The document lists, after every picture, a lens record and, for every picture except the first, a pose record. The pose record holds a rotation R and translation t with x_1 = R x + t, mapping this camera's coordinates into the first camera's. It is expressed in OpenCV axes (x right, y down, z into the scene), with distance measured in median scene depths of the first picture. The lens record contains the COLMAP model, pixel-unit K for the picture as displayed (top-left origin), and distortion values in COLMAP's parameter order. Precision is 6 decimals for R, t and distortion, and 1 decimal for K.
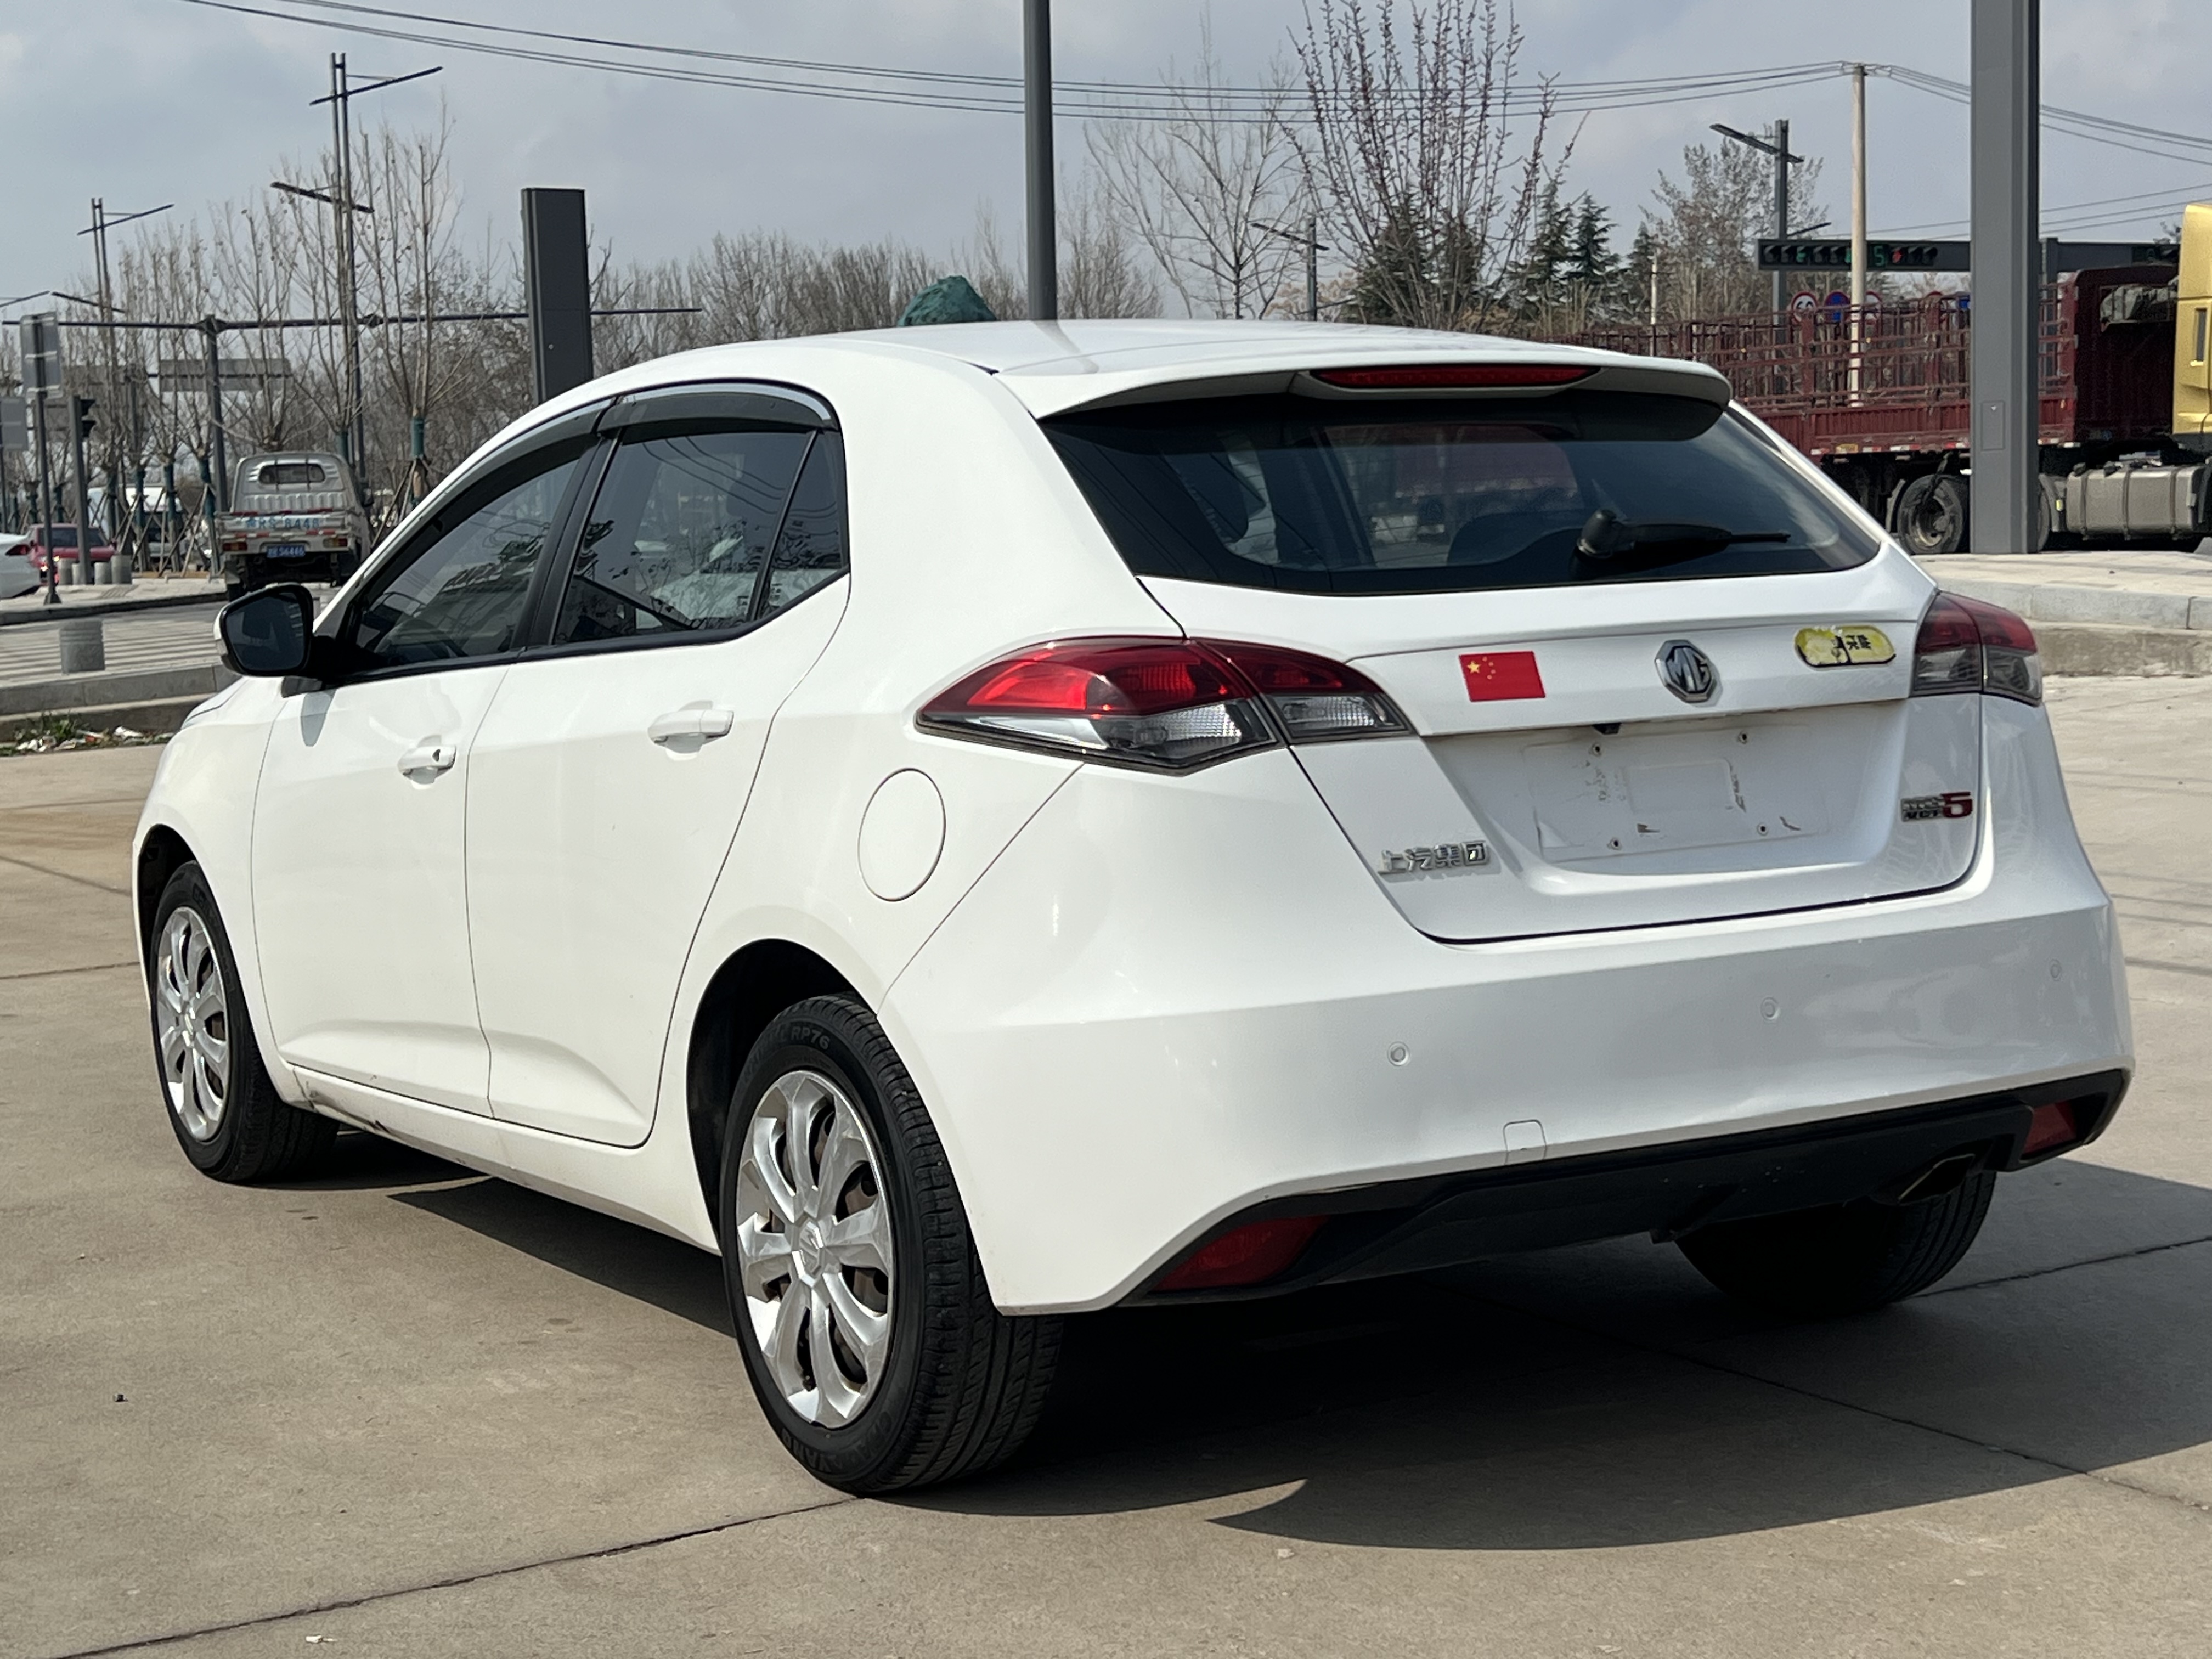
lens RADIAL K [[3403.5, 0, 1106.0], [0, 3403.5, 829.5], [0, 0, 1]] dist [0.210962, -0.672140]
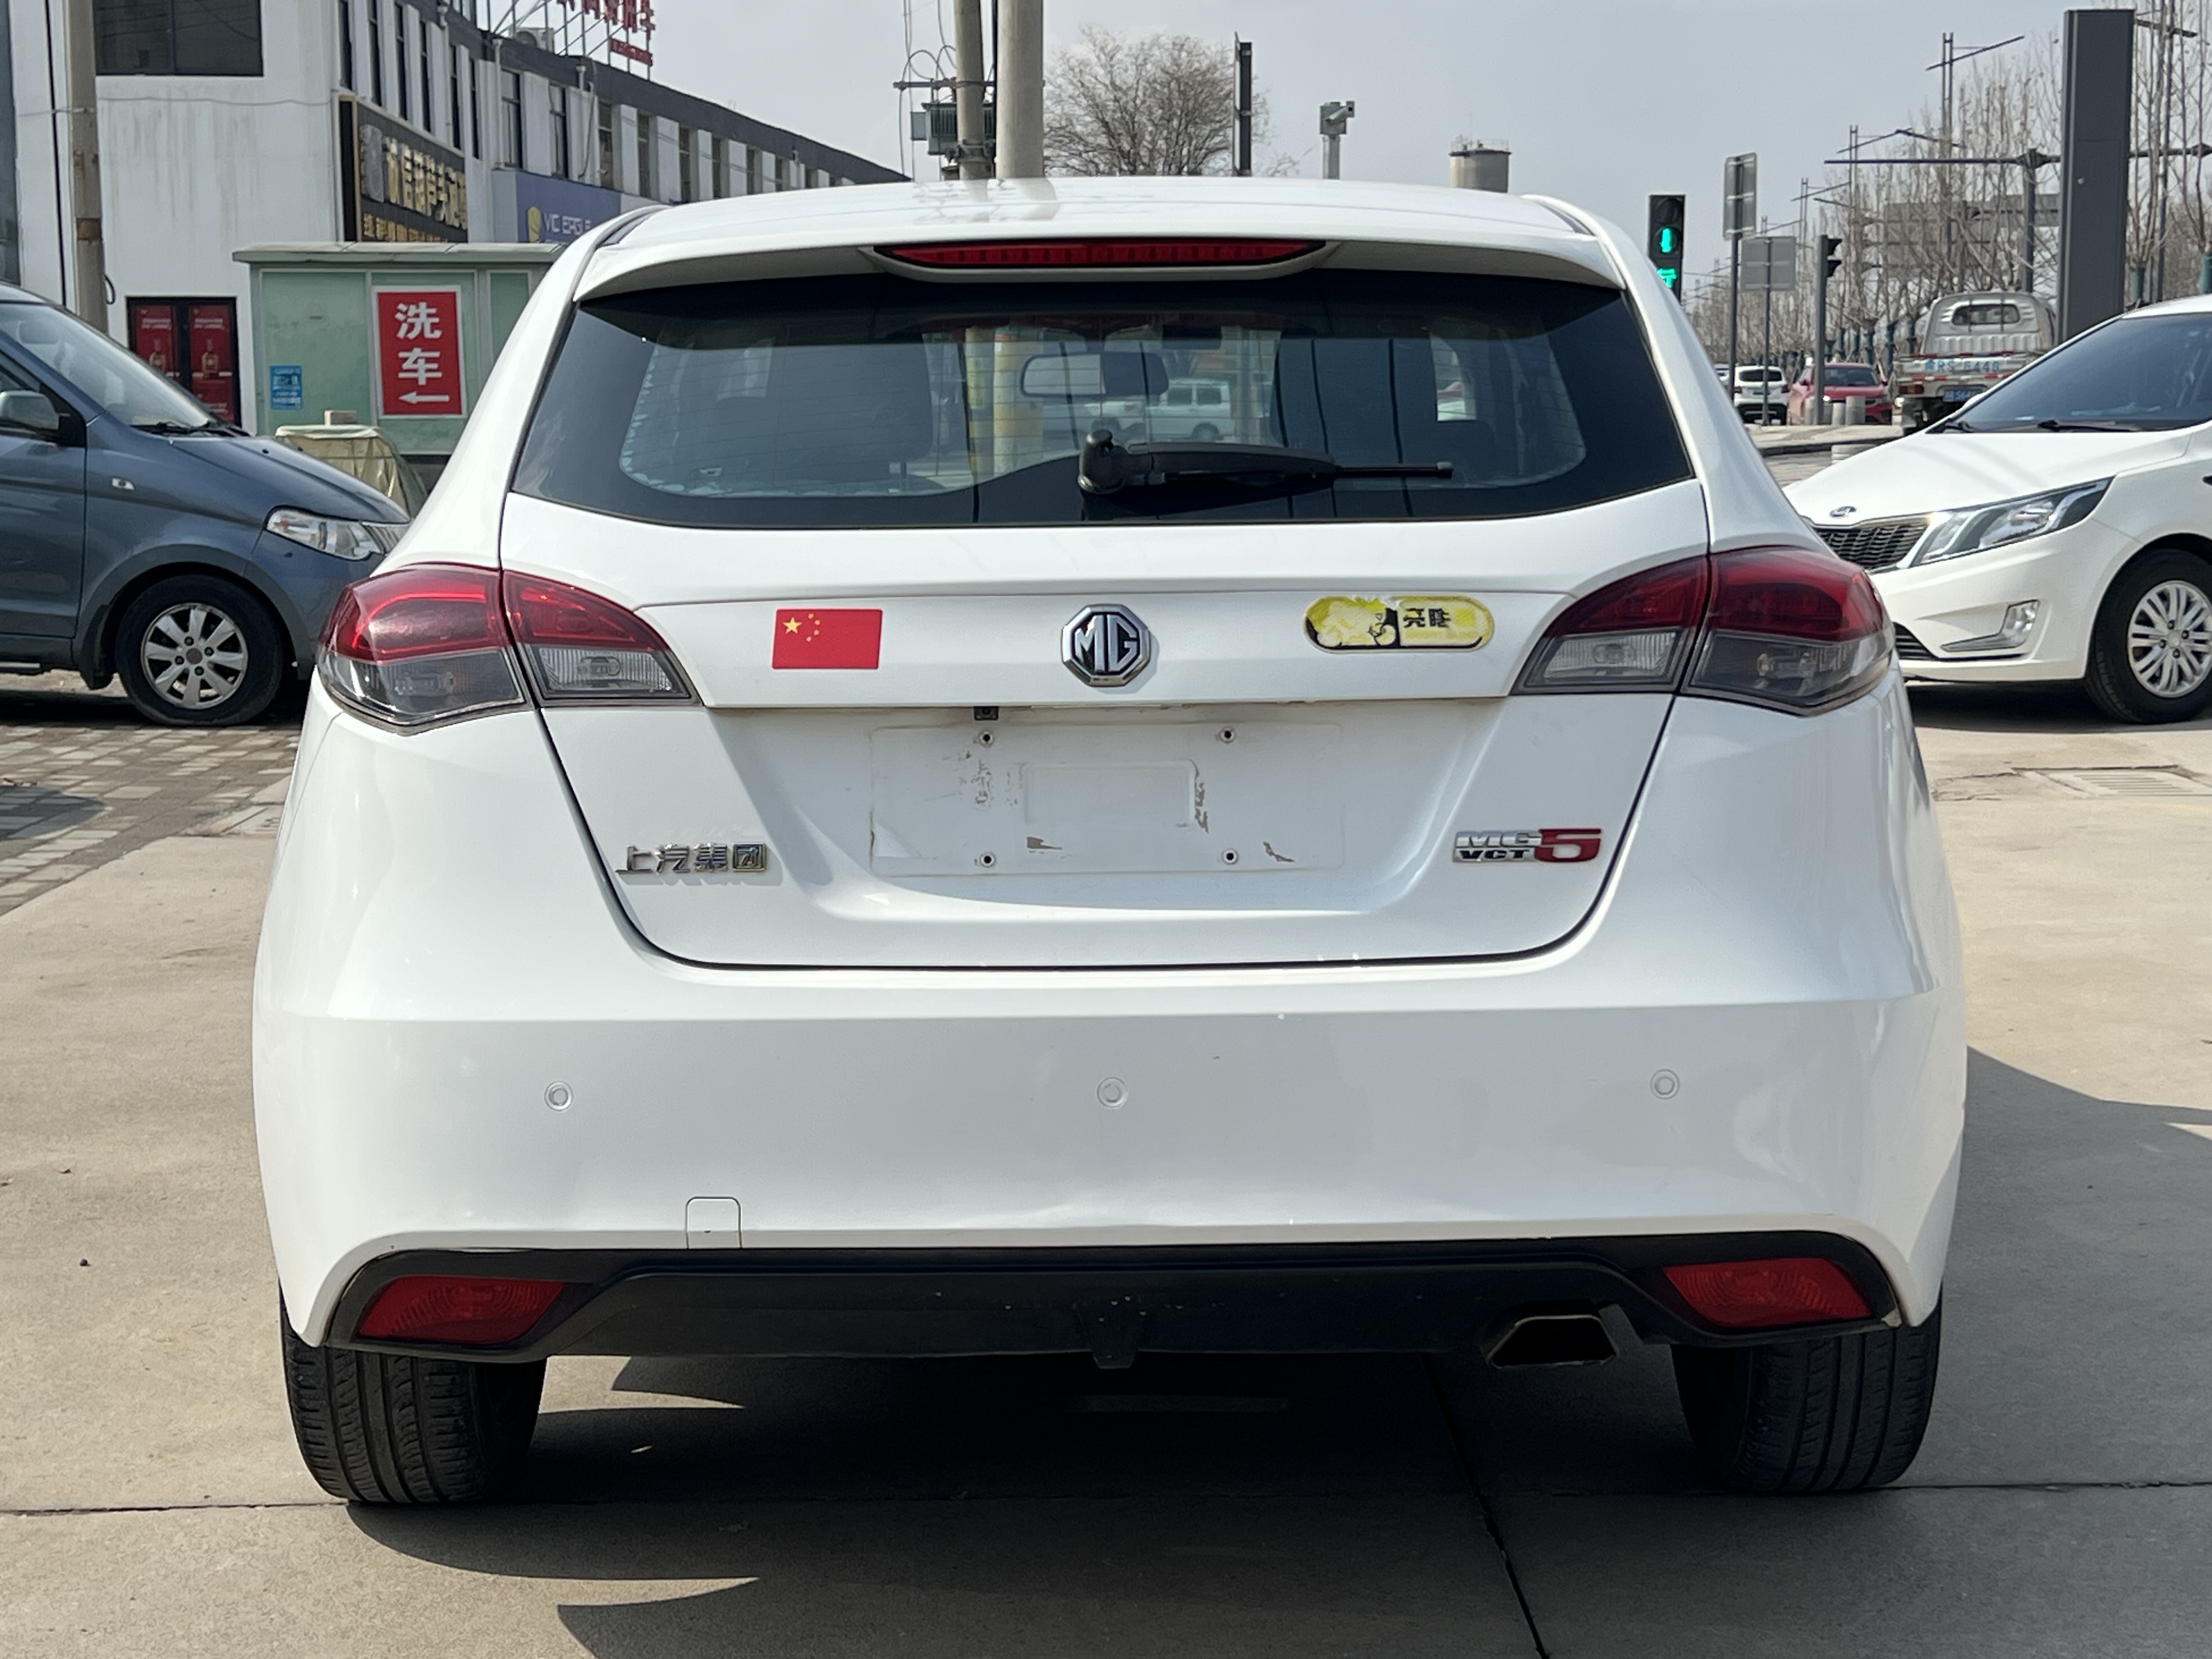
lens RADIAL K [[3403.5, 0, 1106.0], [0, 3403.5, 829.5], [0, 0, 1]] dist [0.210962, -0.672140]
pose [[0.860134, 0.087025, -0.502589, 0.544466], [-0.063448, 0.995940, 0.063864, -0.052467], [0.506106, -0.023044, 0.862163, 0.326468]]
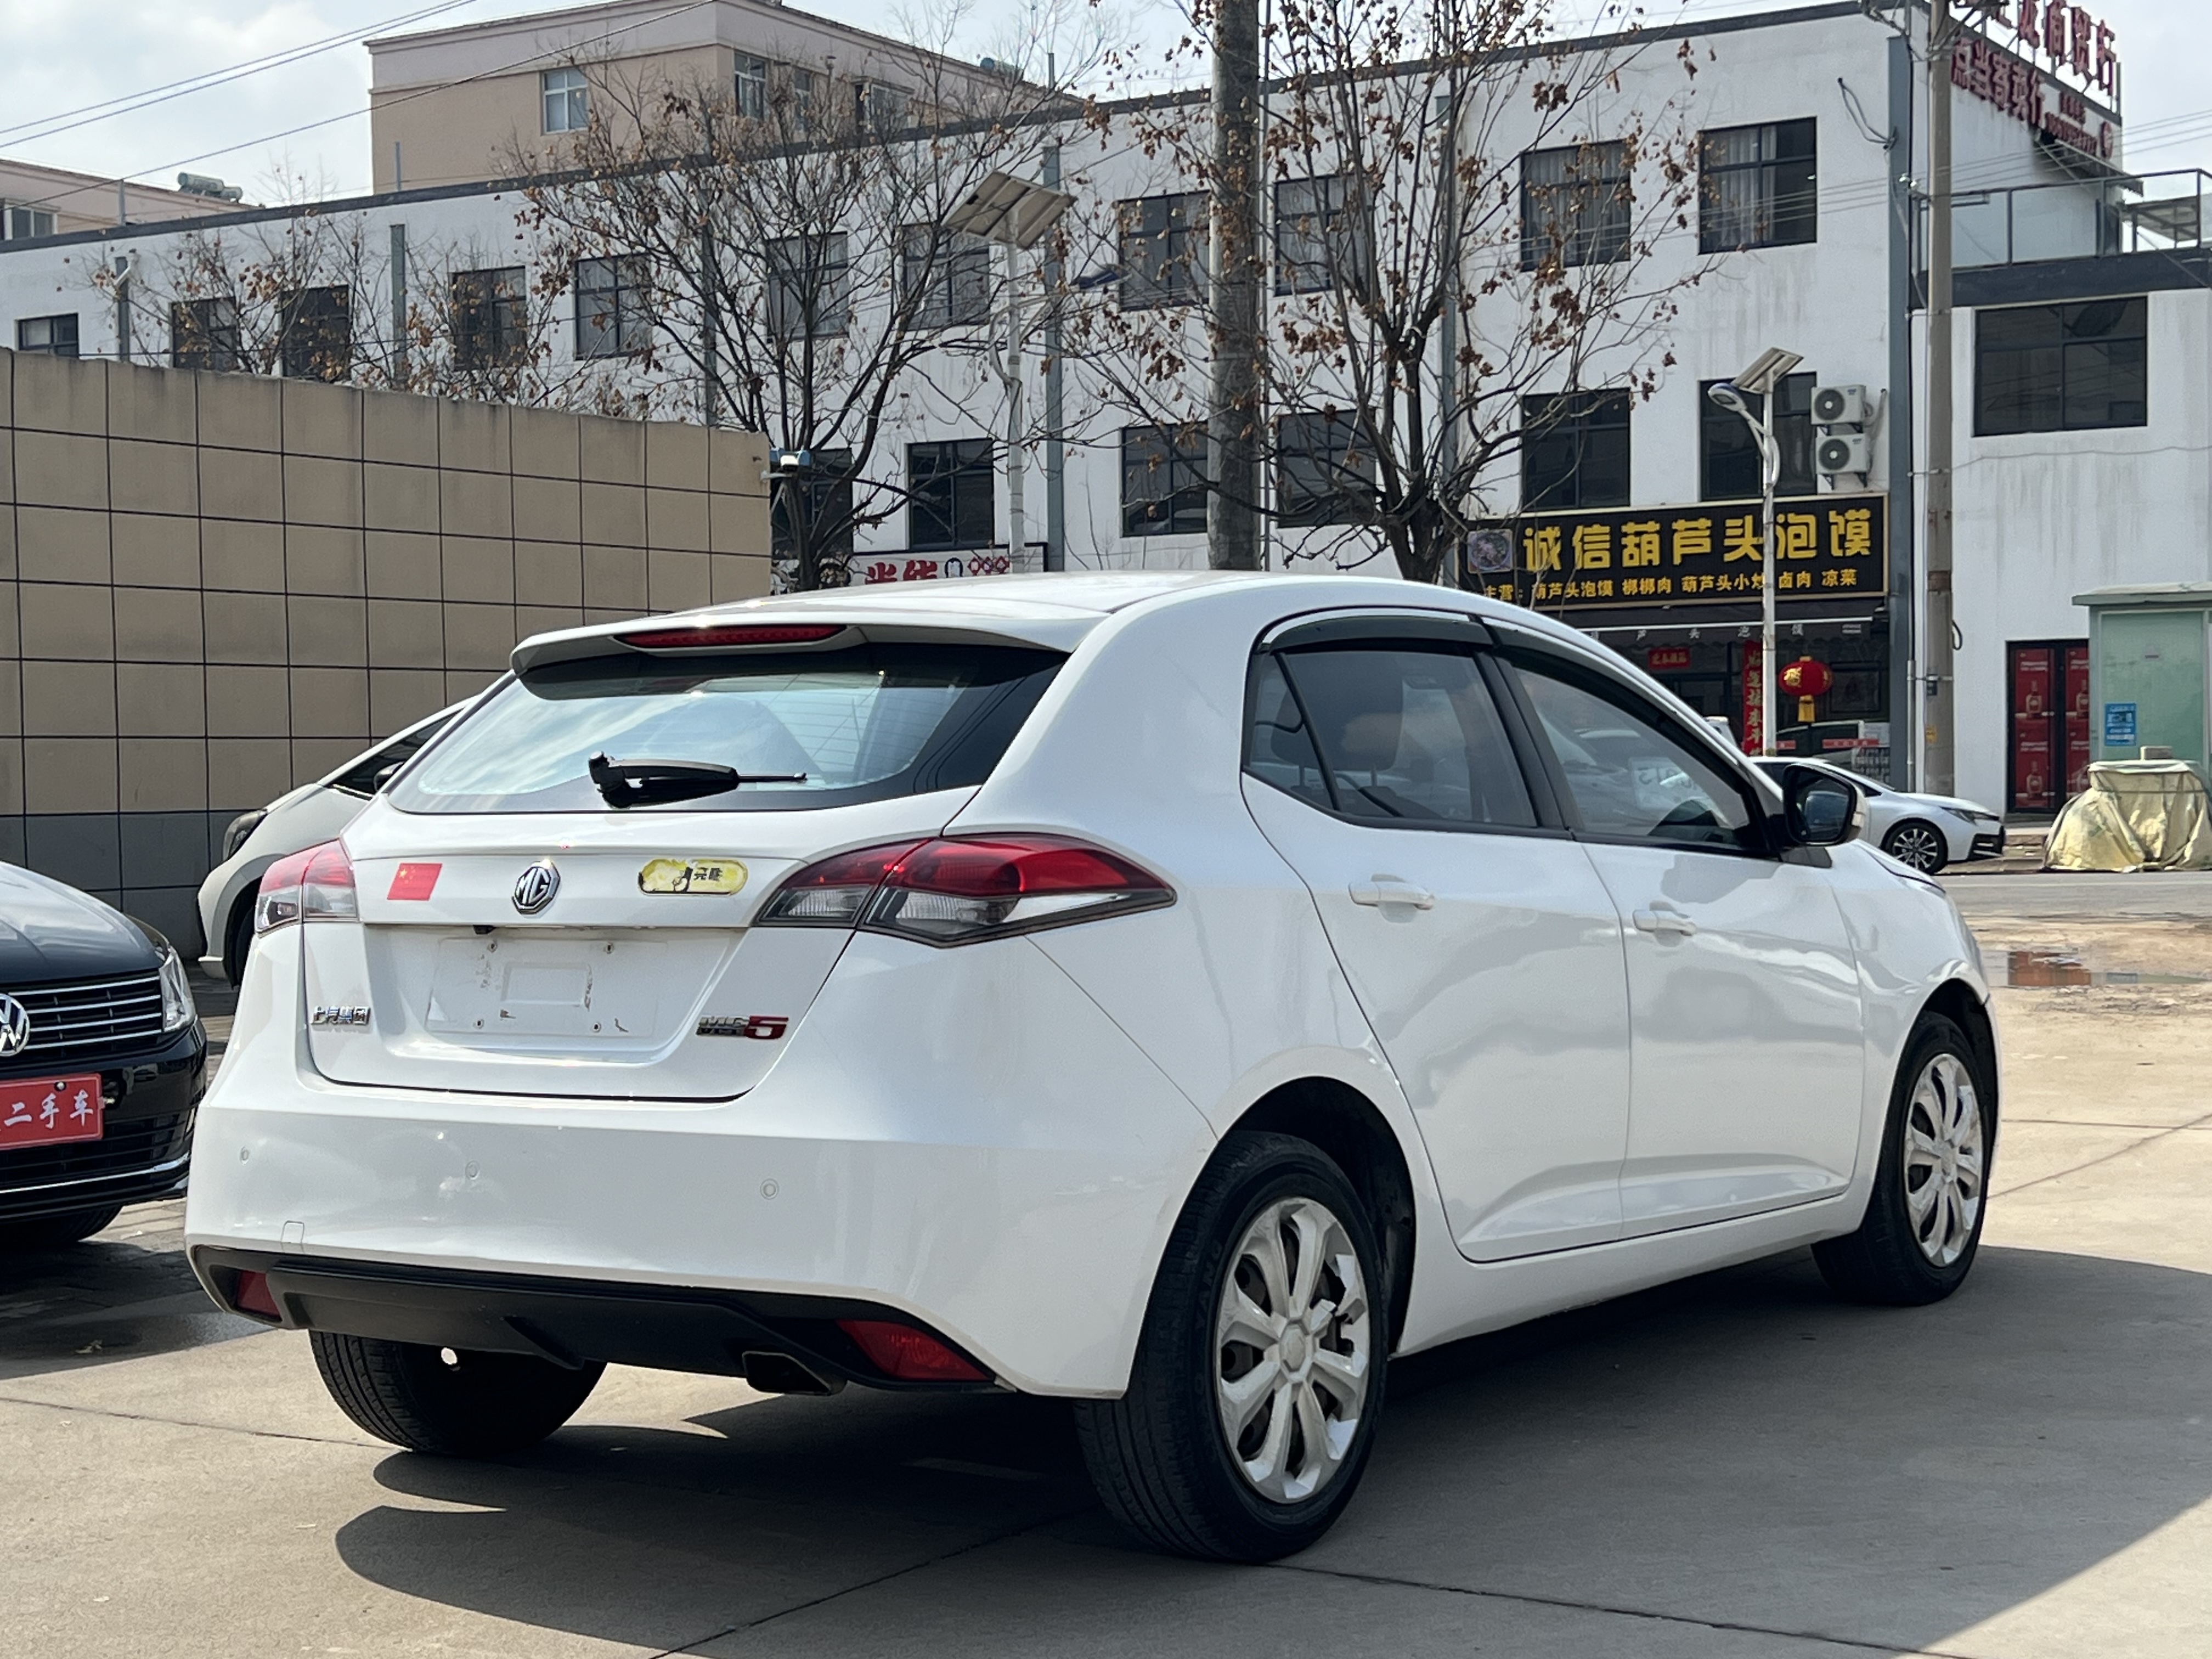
lens RADIAL K [[3403.5, 0, 1106.0], [0, 3403.5, 829.5], [0, 0, 1]] dist [0.210962, -0.672140]
pose [[0.429339, 0.042788, -0.902129, 1.305049], [-0.078687, 0.996851, 0.009832, -0.091731], [0.899709, 0.066764, 0.431354, 0.641531]]
